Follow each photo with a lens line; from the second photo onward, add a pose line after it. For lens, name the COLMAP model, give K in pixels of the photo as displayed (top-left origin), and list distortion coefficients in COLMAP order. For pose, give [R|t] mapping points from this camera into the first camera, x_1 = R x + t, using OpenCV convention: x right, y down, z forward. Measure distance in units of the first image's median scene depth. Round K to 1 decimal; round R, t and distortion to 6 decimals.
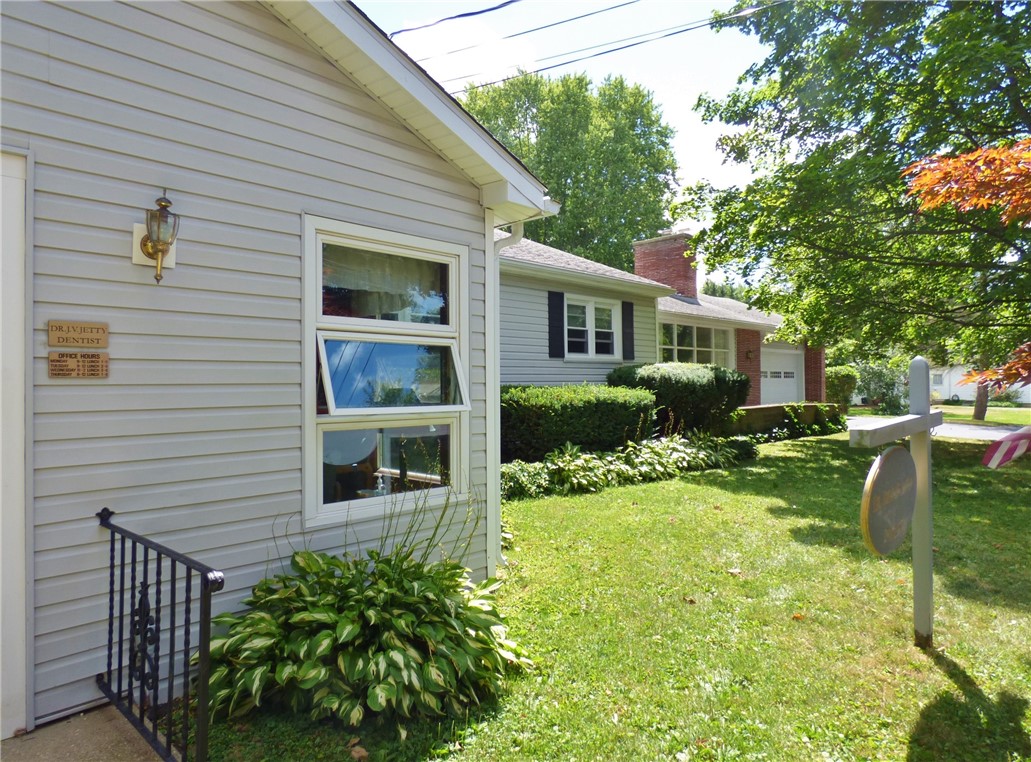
lens RADIAL K [[637.0, 0, 511.5], [0, 637.0, 379.5], [0, 0, 1]] dist [-0.004815, 0.000534]
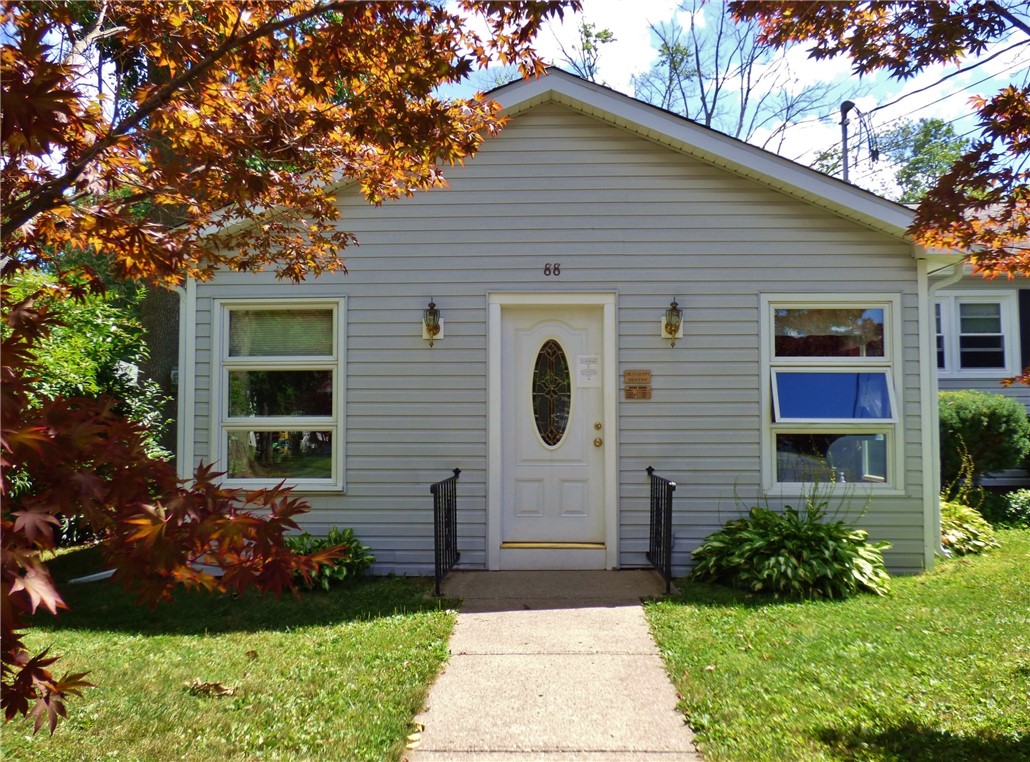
lens RADIAL K [[886.9, 0, 515.6], [0, 886.9, 380.6], [0, 0, 1]] dist [-0.002051, -0.000463]
pose [[0.659924, -0.034669, -0.750532, 1.055204], [-0.000094, 0.998931, -0.046226, 0.063549], [0.751332, 0.030576, 0.659216, -1.023700]]
